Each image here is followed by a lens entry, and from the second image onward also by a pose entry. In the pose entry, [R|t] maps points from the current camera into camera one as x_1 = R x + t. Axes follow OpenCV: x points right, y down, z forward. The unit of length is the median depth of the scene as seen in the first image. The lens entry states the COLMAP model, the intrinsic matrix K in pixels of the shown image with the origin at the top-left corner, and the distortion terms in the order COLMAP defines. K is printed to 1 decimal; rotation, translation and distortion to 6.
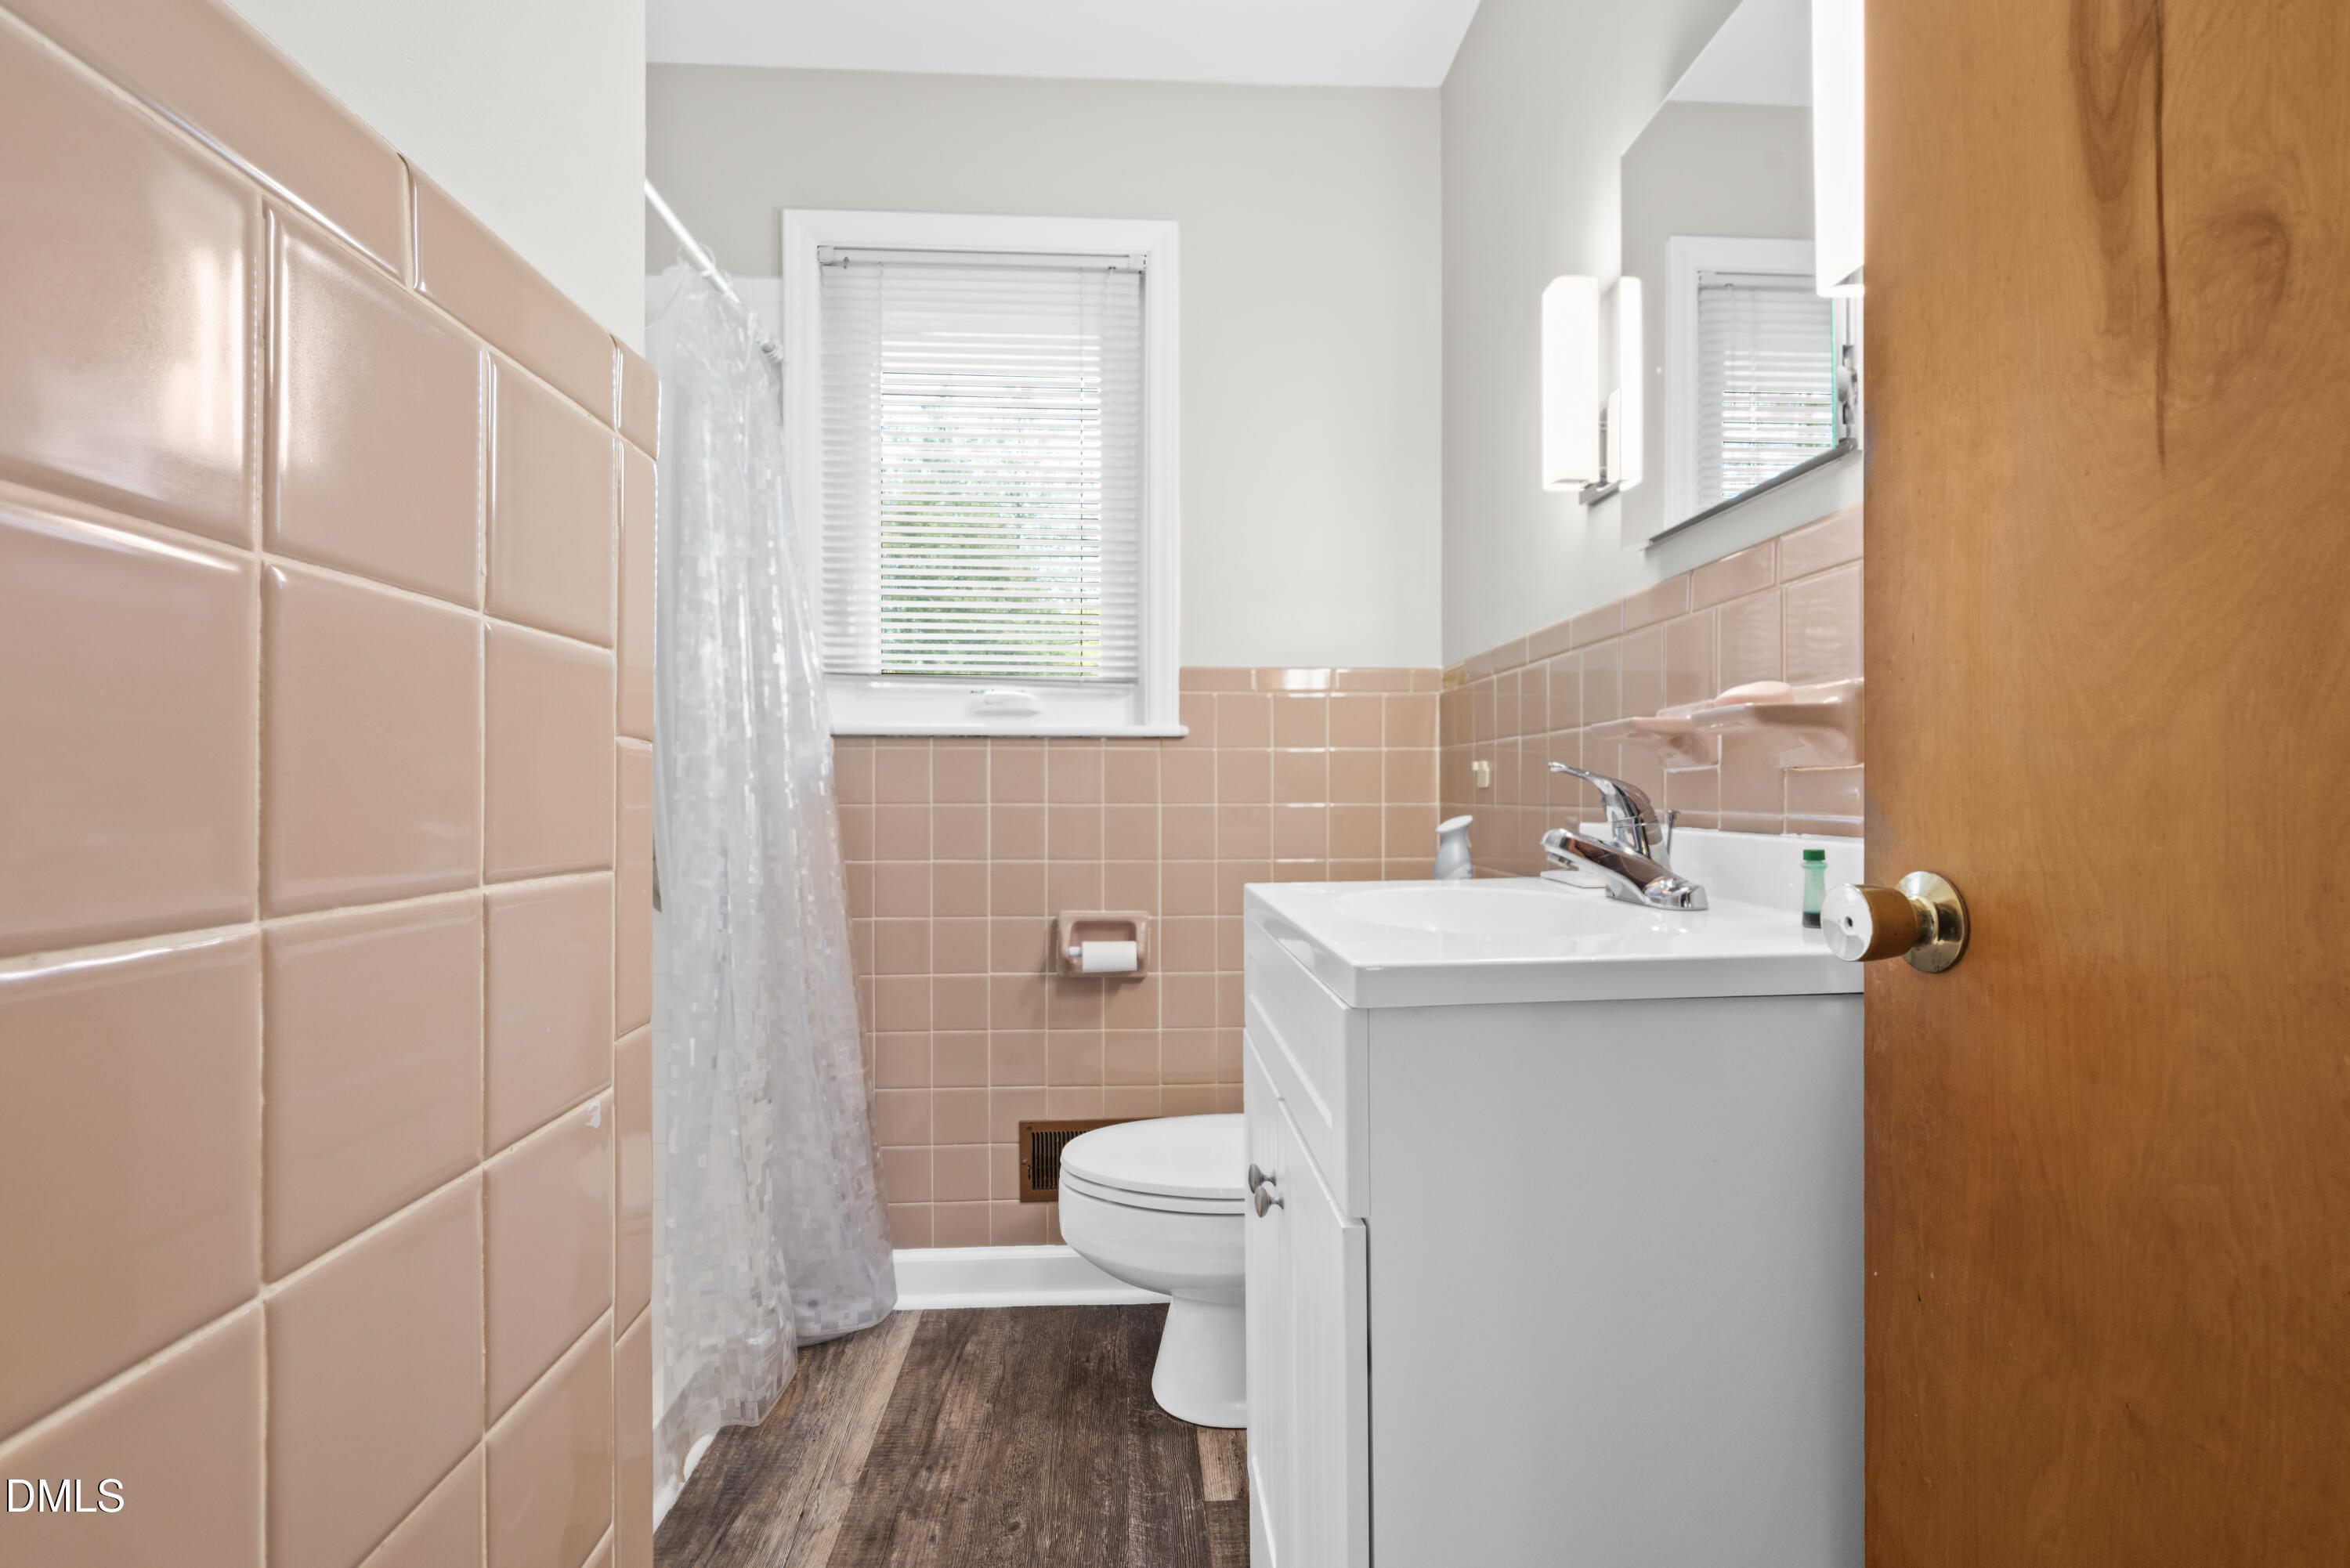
lens RADIAL K [[1062.6, 0, 1177.4], [0, 1062.6, 789.1], [0, 0, 1]] dist [0.002522, -0.000395]
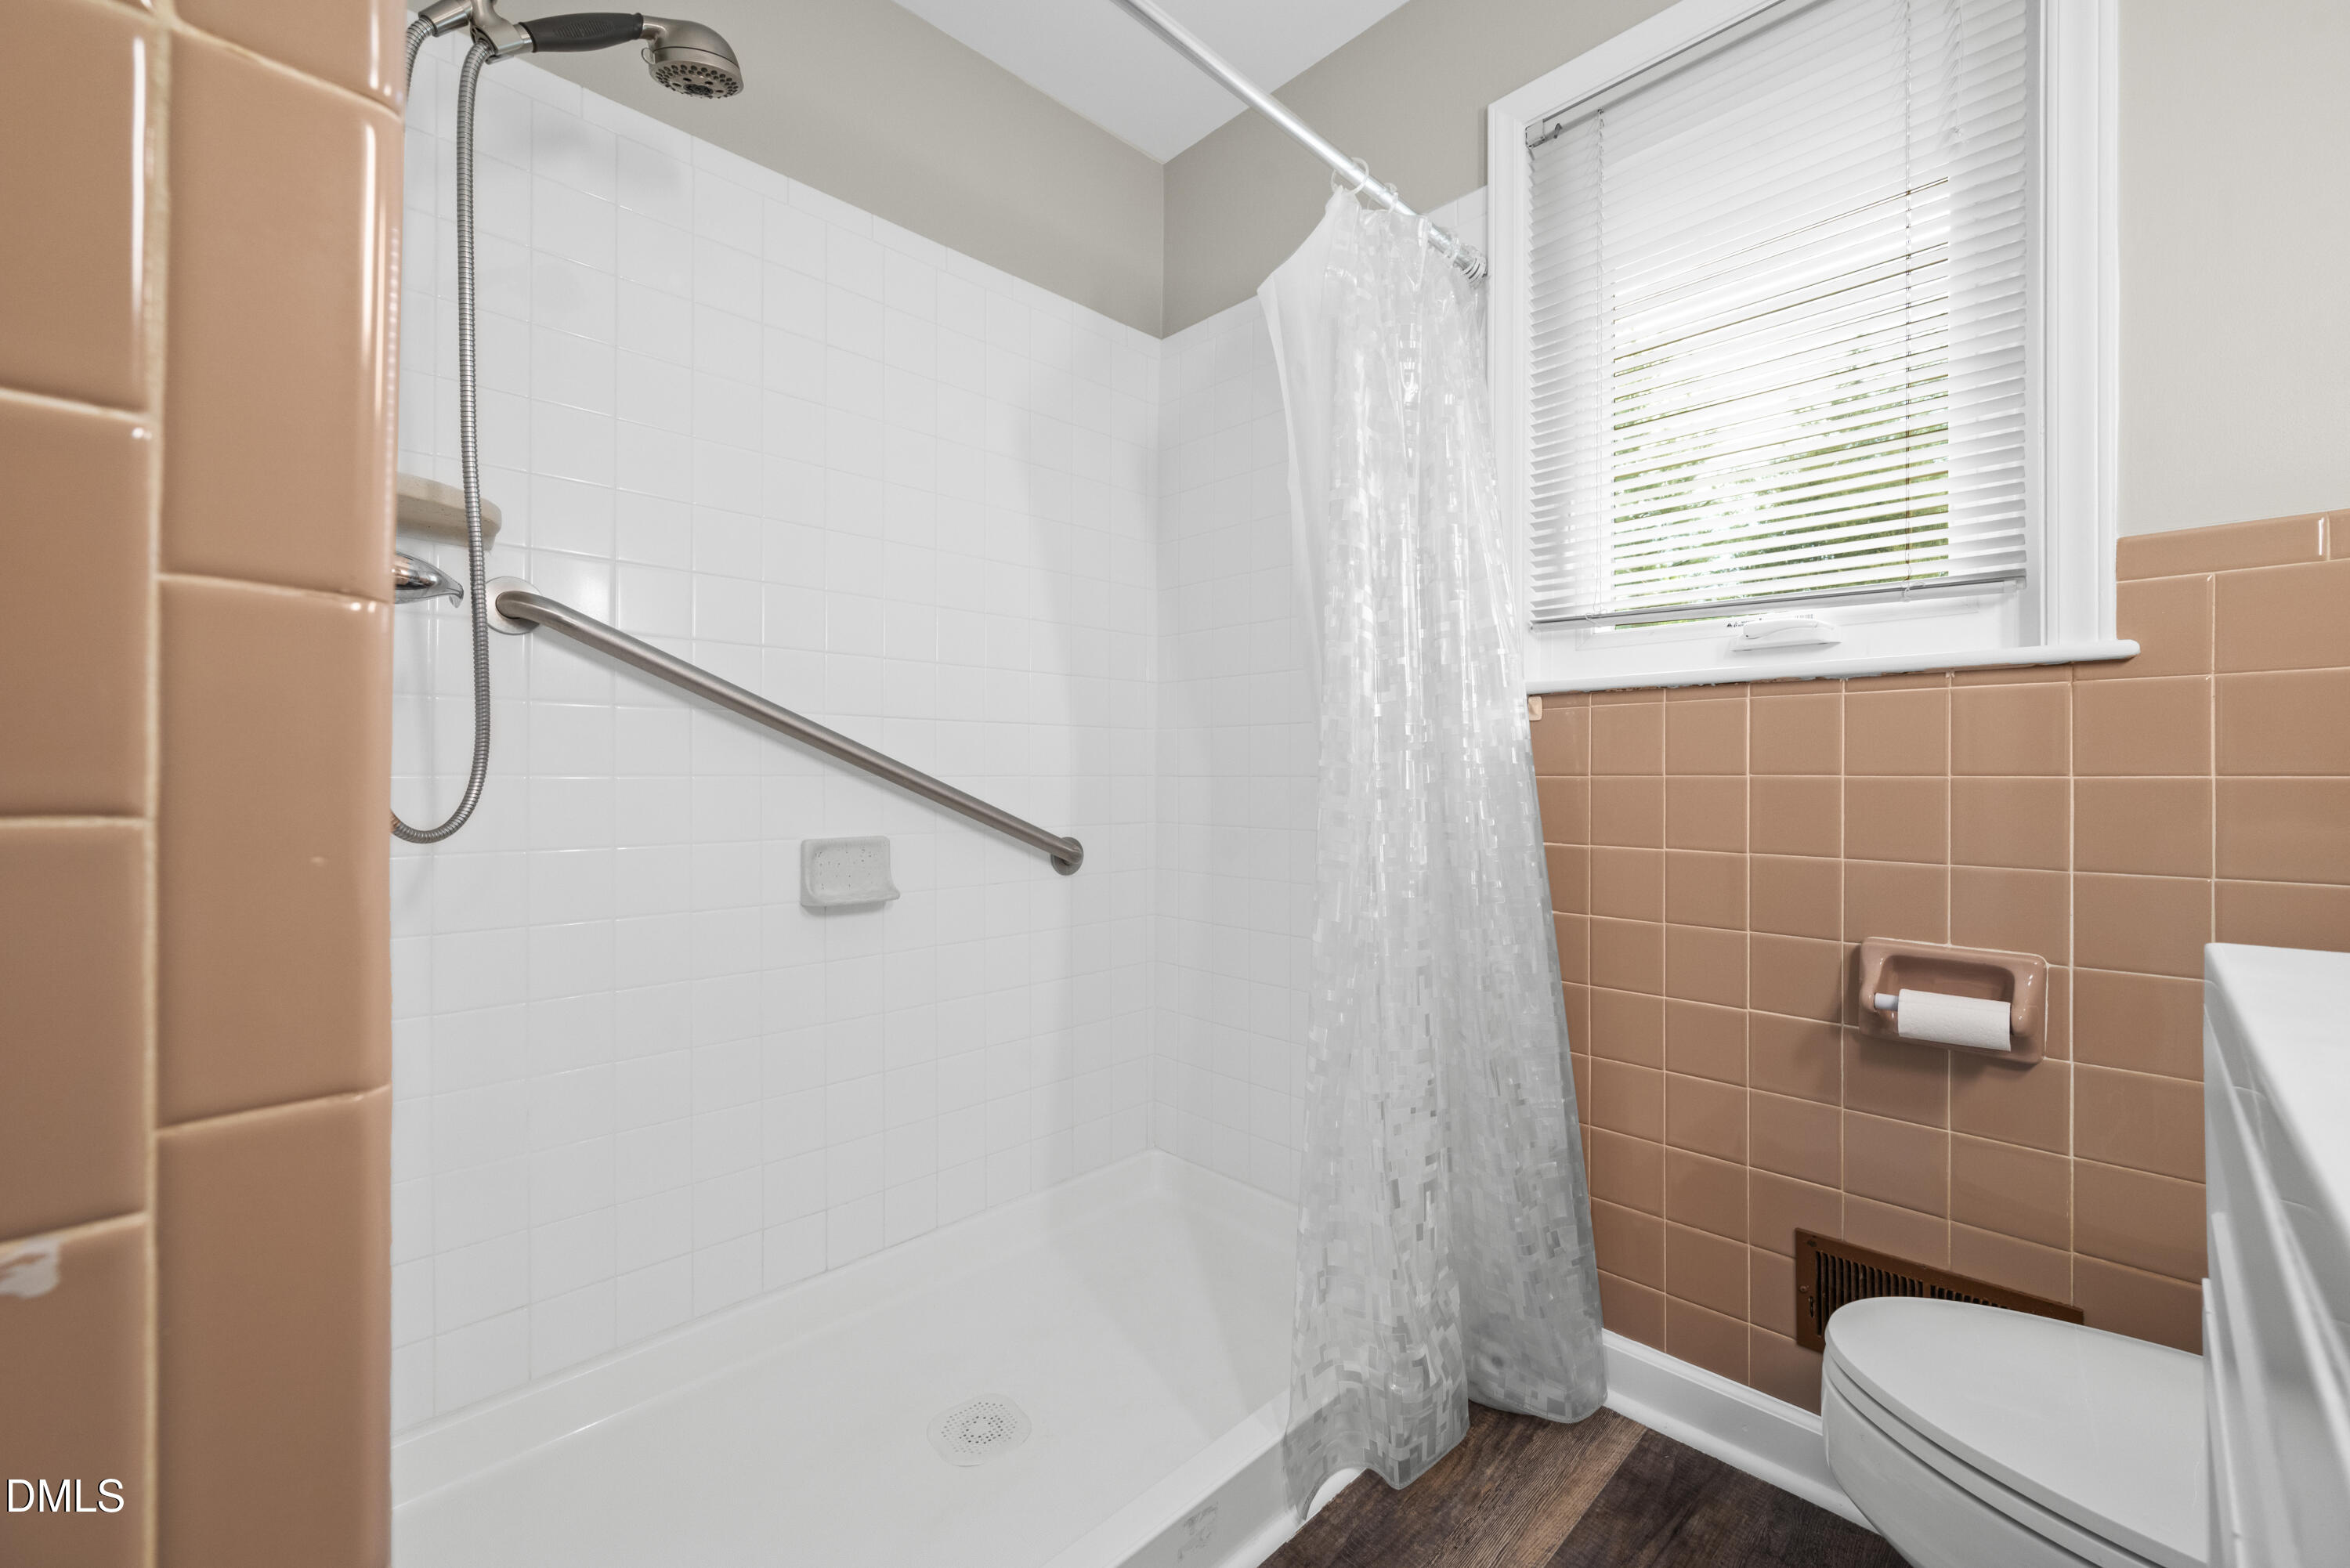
lens RADIAL K [[943.6, 0, 1175.3], [0, 943.6, 771.1], [0, 0, 1]] dist [-0.000632, -0.000196]
pose [[0.660888, 0.000112, -0.750485, 0.049747], [-0.000048, 1.000000, 0.000107, 0.011555], [0.750485, -0.000035, 0.660888, 0.293095]]
